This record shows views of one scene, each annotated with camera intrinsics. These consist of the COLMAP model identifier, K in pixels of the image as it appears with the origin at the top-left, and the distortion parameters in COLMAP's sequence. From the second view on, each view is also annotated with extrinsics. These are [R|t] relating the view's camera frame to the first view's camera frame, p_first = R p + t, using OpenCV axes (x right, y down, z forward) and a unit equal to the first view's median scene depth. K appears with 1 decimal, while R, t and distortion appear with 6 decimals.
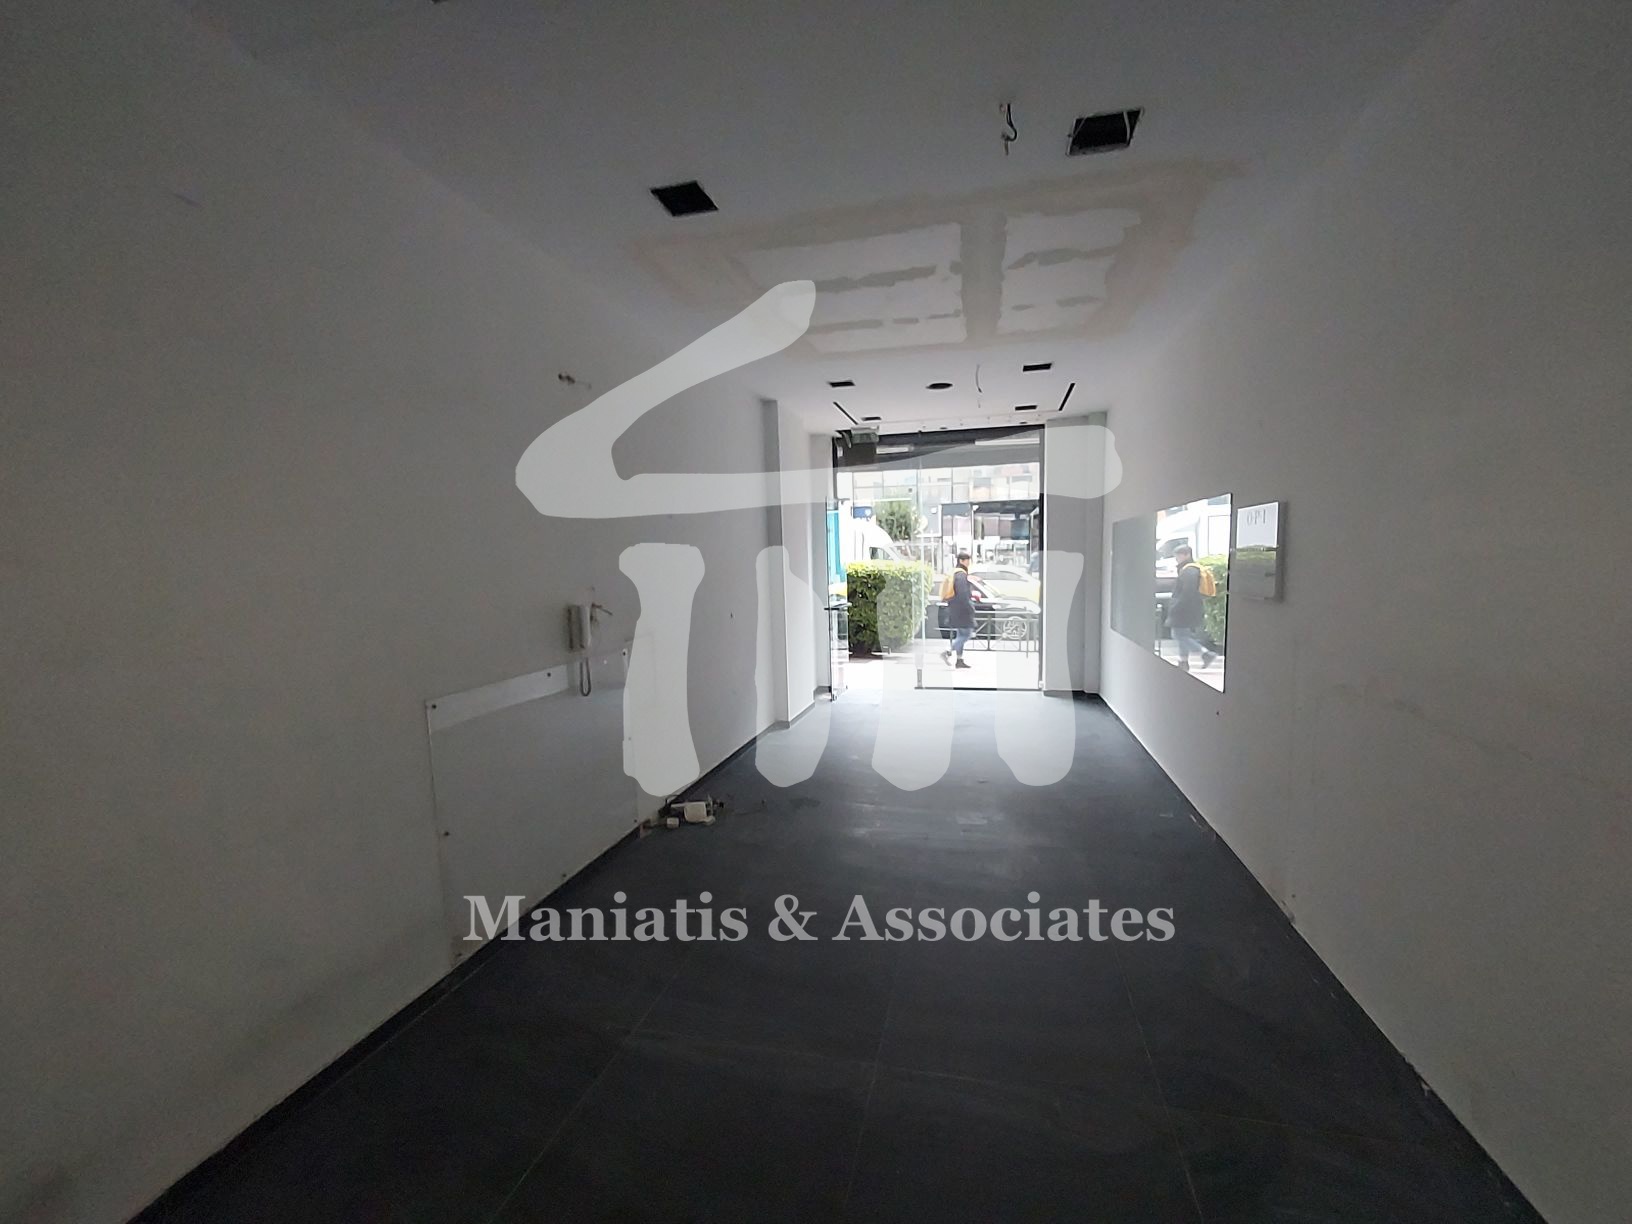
lens RADIAL K [[652.8, 0, 841.9], [0, 652.8, 623.8], [0, 0, 1]] dist [0.001670, 0.000074]
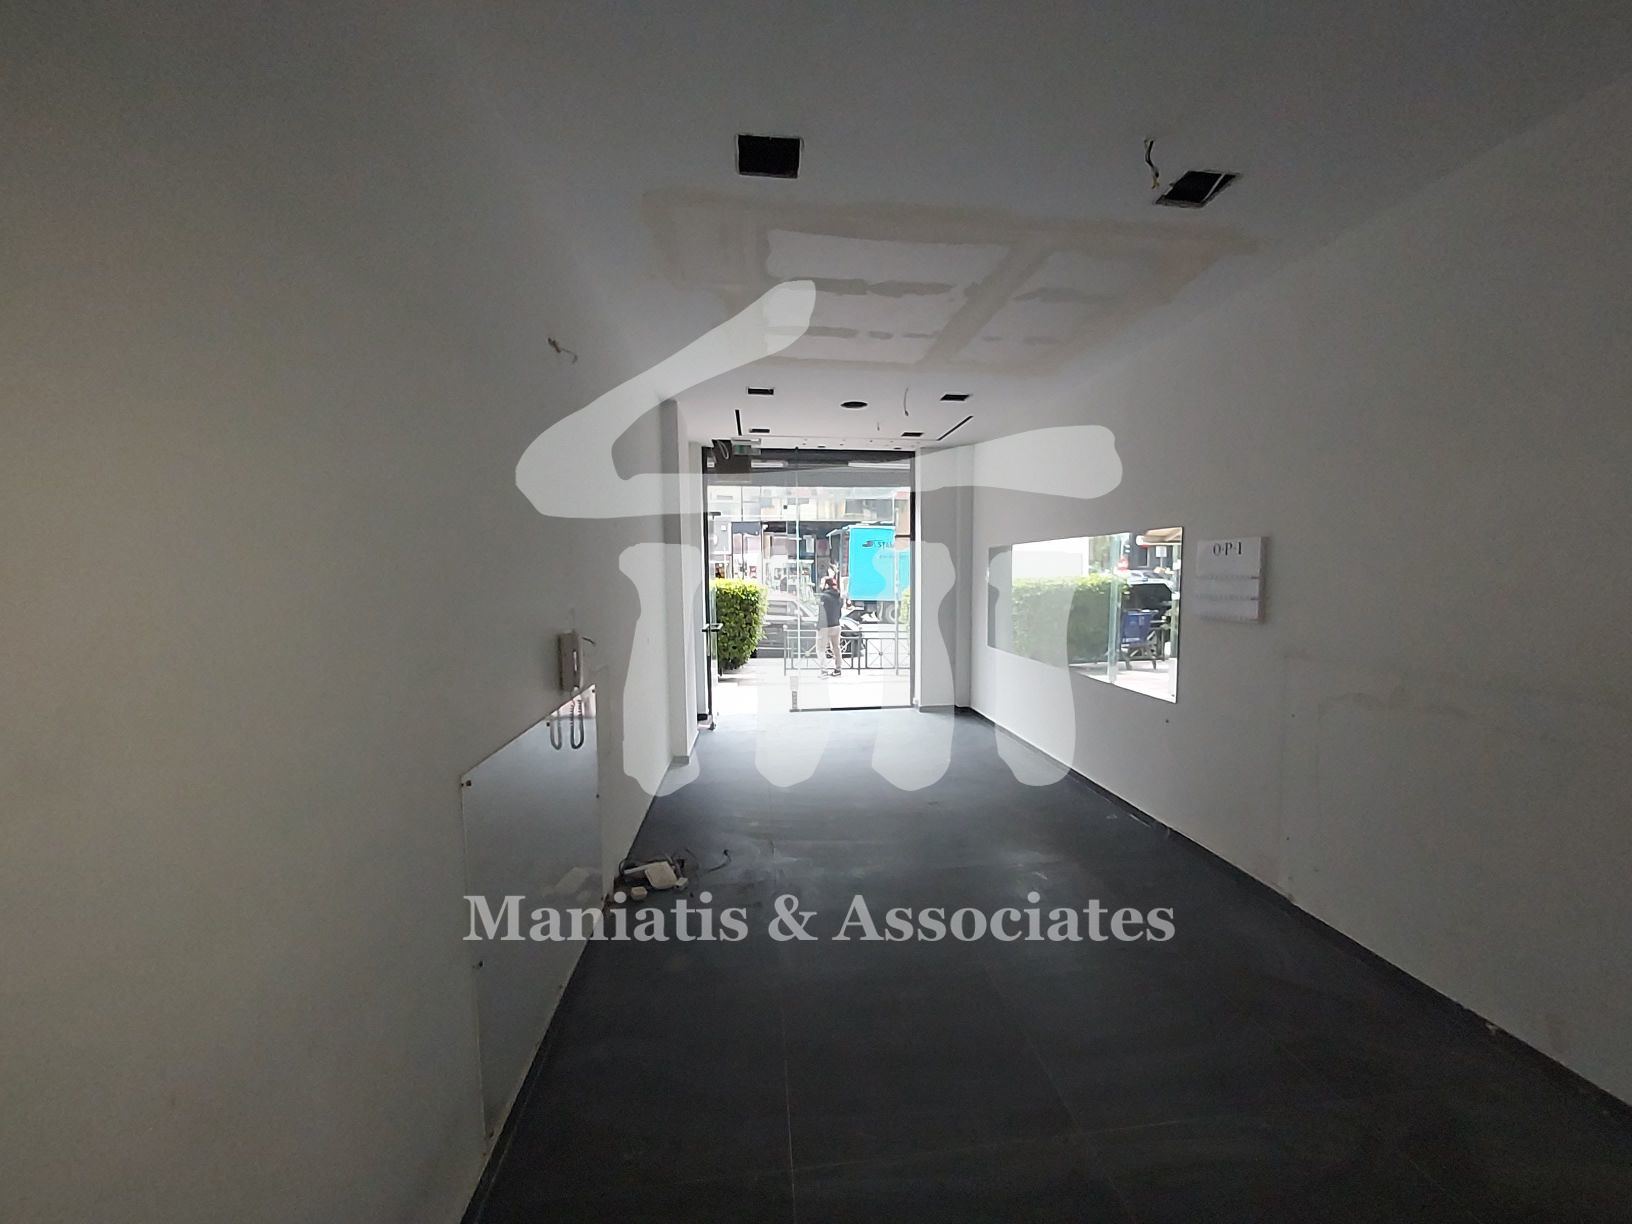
lens RADIAL K [[652.8, 0, 841.9], [0, 652.8, 623.8], [0, 0, 1]] dist [0.001670, 0.000074]
pose [[0.937791, -0.008604, 0.347093, -0.167875], [0.017984, 0.999555, -0.023812, -0.006922], [-0.346734, 0.028573, 0.937528, 0.068412]]
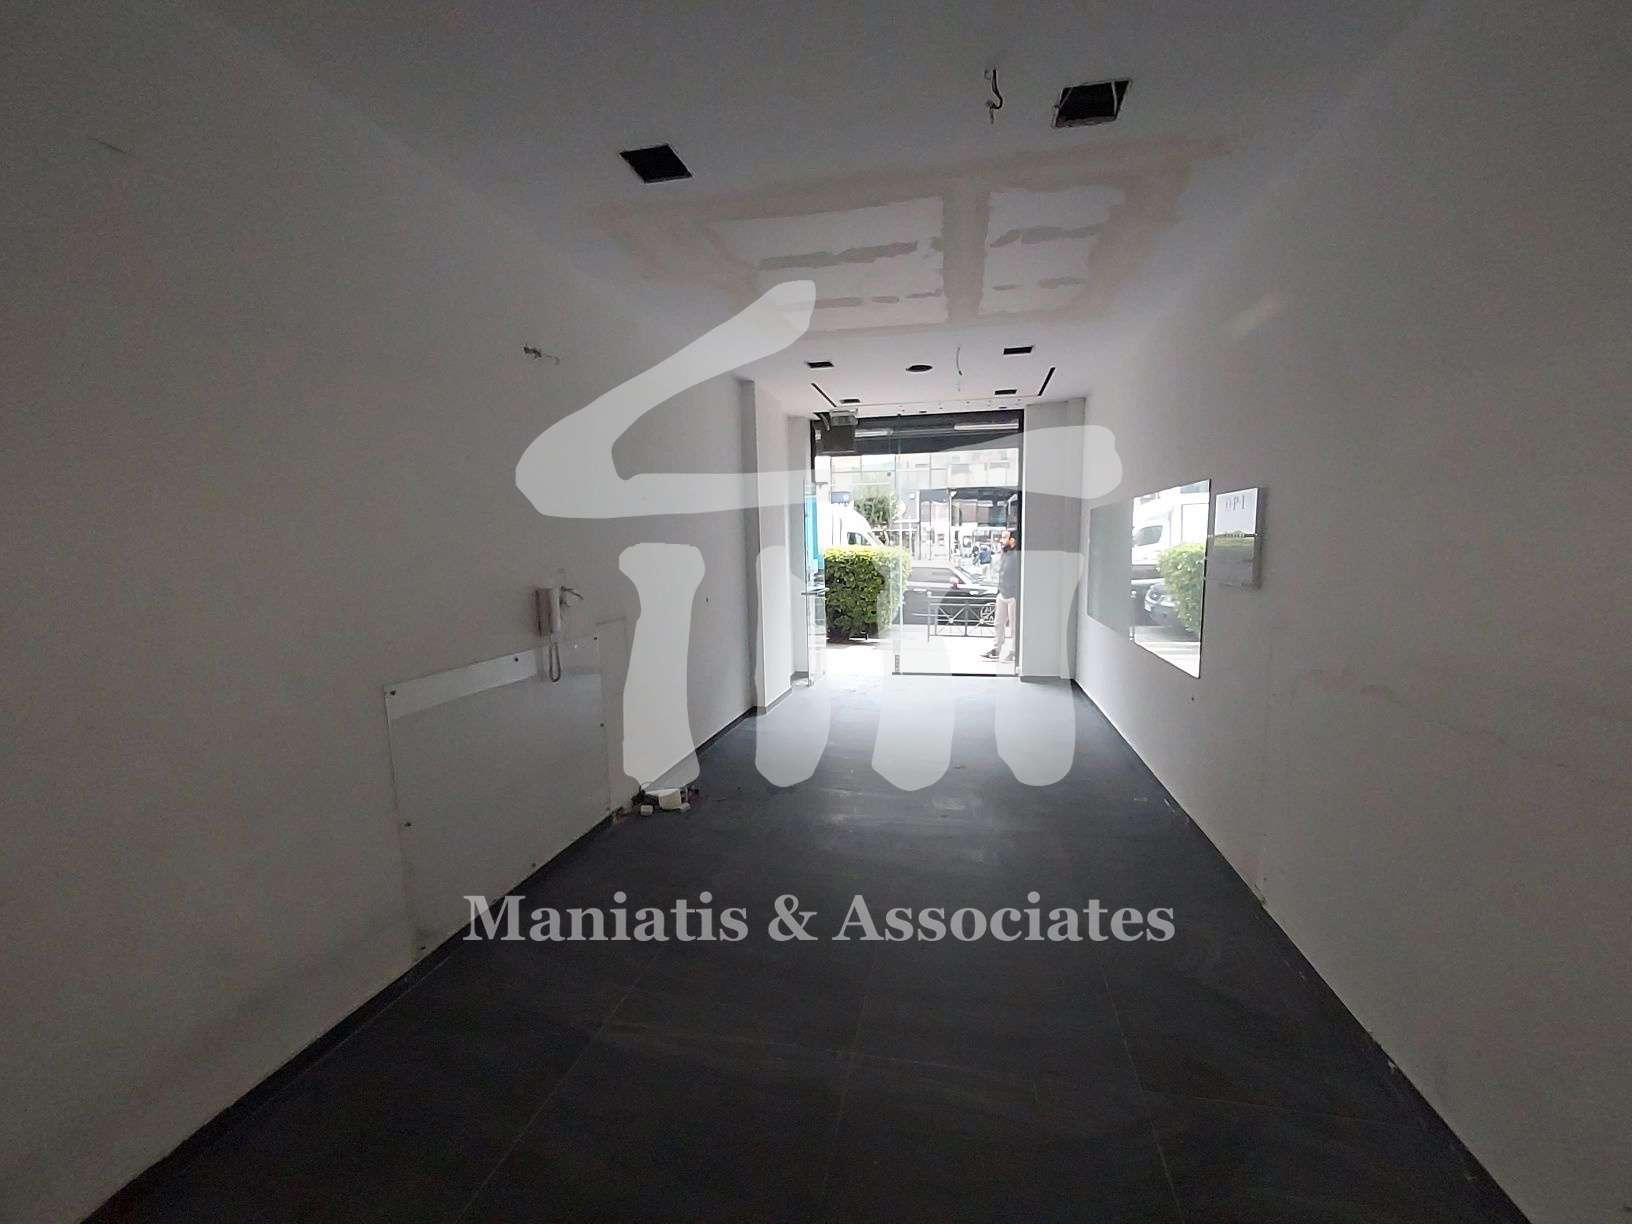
lens RADIAL K [[652.8, 0, 841.9], [0, 652.8, 623.8], [0, 0, 1]] dist [0.001670, 0.000074]
pose [[0.999397, 0.003362, 0.034547, -0.000123], [-0.004120, 0.999752, 0.021902, 0.000687], [-0.034464, -0.022031, 0.999163, 0.007563]]
